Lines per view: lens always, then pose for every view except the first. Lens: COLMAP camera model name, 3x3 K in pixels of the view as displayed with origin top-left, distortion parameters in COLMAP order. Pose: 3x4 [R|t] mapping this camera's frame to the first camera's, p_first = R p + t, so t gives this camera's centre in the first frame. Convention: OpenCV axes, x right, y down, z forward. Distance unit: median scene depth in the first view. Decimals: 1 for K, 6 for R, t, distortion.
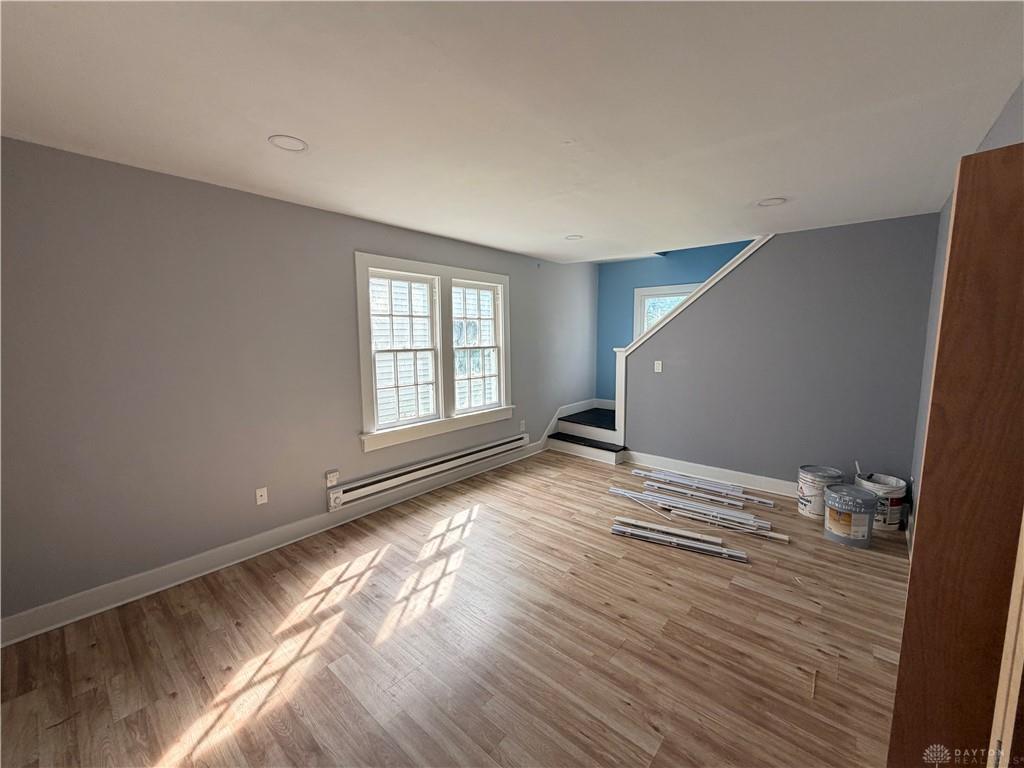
lens RADIAL K [[408.7, 0, 508.9], [0, 408.7, 382.2], [0, 0, 1]] dist [-0.000198, 0.000229]
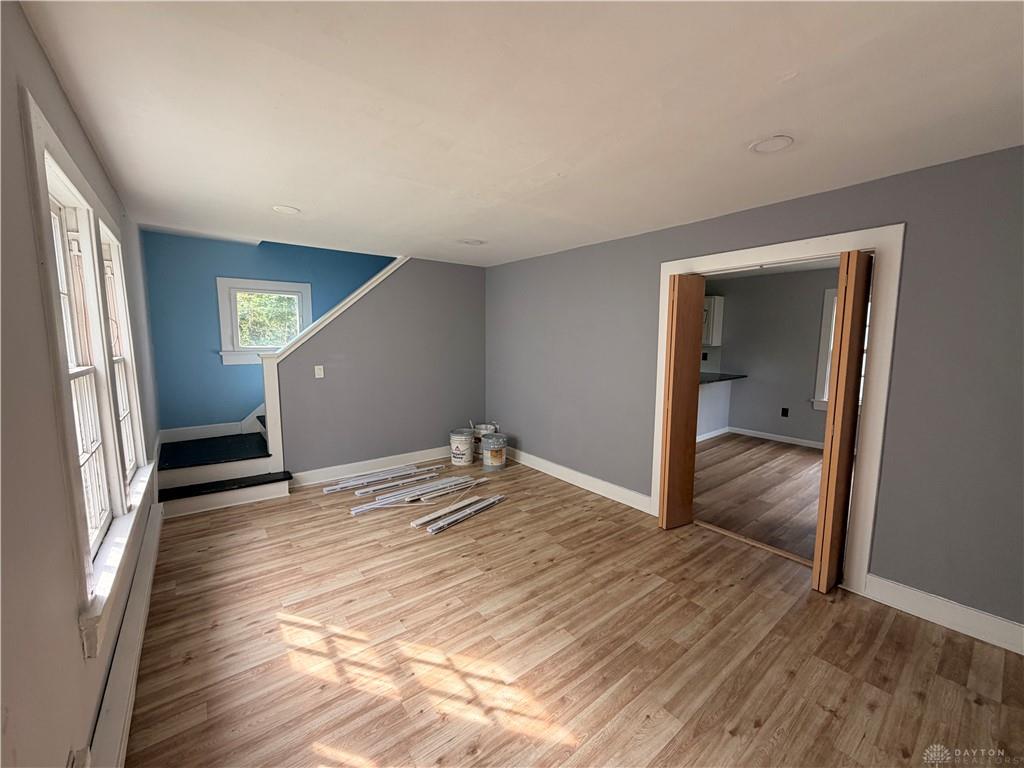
lens RADIAL K [[408.7, 0, 508.9], [0, 408.7, 382.2], [0, 0, 1]] dist [-0.000198, 0.000229]
pose [[0.194873, -0.105504, 0.975138, -0.578370], [0.106454, 0.990600, 0.085903, -0.062494], [-0.975034, 0.087067, 0.204272, 0.508500]]
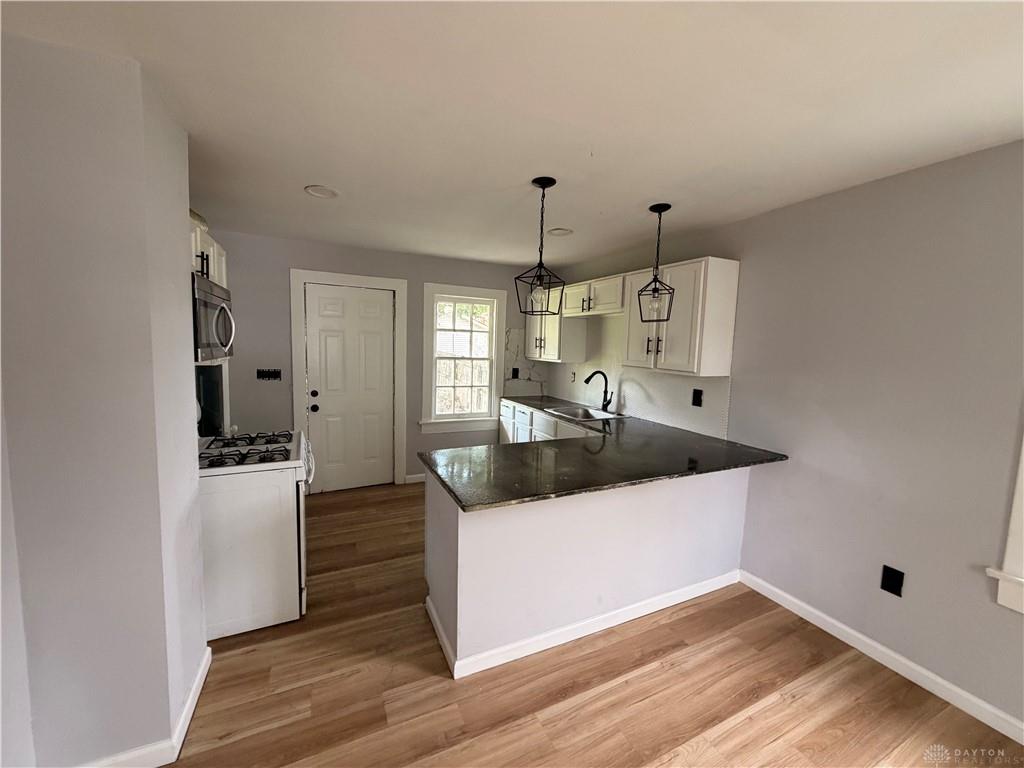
lens RADIAL K [[408.7, 0, 508.9], [0, 408.7, 382.2], [0, 0, 1]] dist [-0.000198, 0.000229]
pose [[0.405659, -0.070099, 0.911333, 0.507130], [0.076263, 0.996174, 0.042678, -0.018651], [-0.910838, 0.052188, 0.409453, 0.014341]]
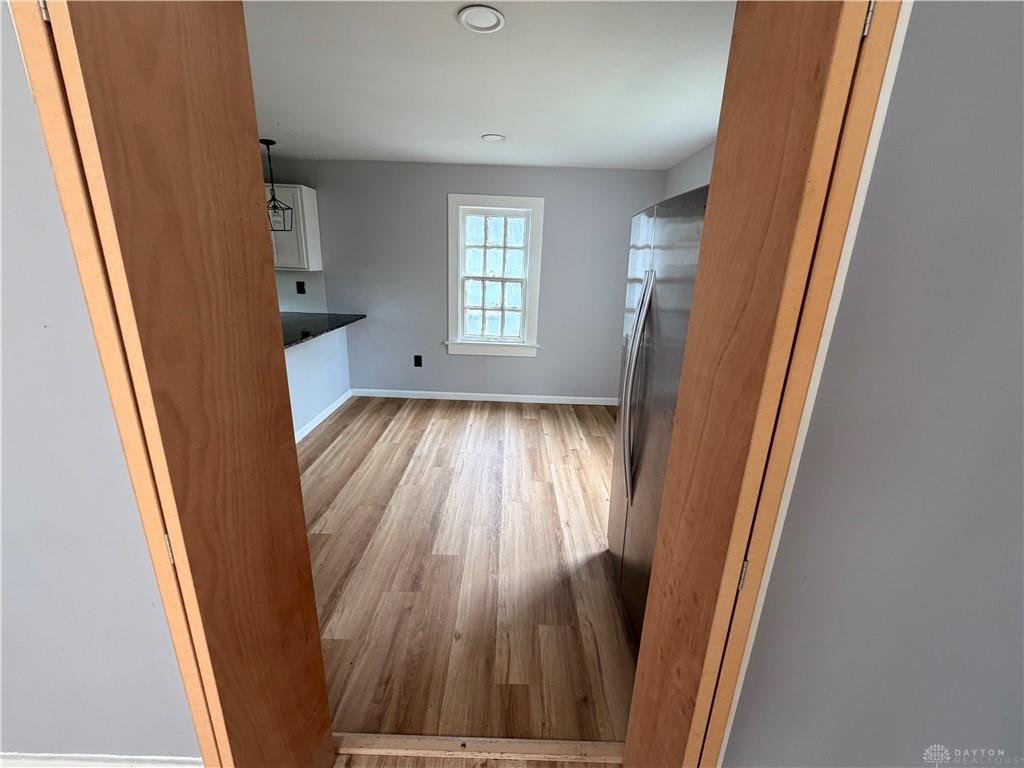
lens RADIAL K [[408.7, 0, 508.9], [0, 408.7, 382.2], [0, 0, 1]] dist [-0.000198, 0.000229]
pose [[-0.648235, -0.230123, 0.725834, 0.111335], [0.057788, 0.935620, 0.348246, -0.042863], [-0.759244, 0.267690, -0.593203, 0.324788]]
